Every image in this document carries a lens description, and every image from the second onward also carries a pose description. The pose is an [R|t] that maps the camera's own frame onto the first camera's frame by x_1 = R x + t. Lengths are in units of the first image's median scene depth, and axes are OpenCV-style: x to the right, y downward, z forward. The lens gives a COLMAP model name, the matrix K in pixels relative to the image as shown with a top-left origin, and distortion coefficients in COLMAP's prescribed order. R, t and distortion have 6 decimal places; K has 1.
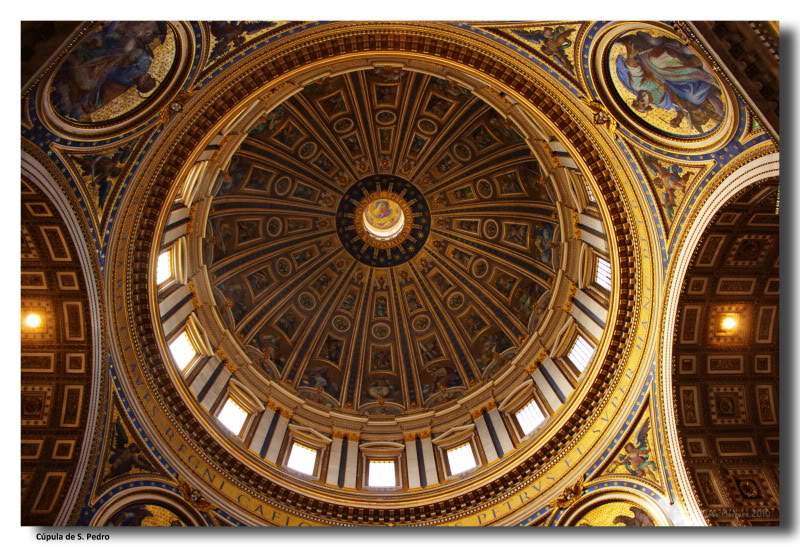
lens RADIAL K [[687.6, 0, 400.0], [0, 687.6, 273.5], [0, 0, 1]] dist [-0.062581, 0.003042]
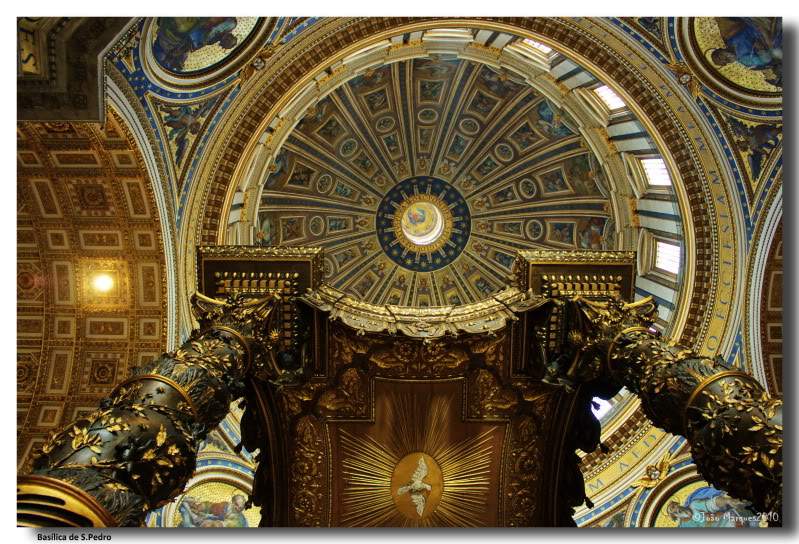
lens RADIAL K [[686.8, 0, 399.5], [0, 686.8, 272.0], [0, 0, 1]] dist [-0.062581, 0.003042]
pose [[0.002230, 0.990166, 0.139878, -0.169184], [-0.957471, 0.042472, -0.285387, 0.432622], [-0.288522, -0.133293, 0.948150, 0.111029]]
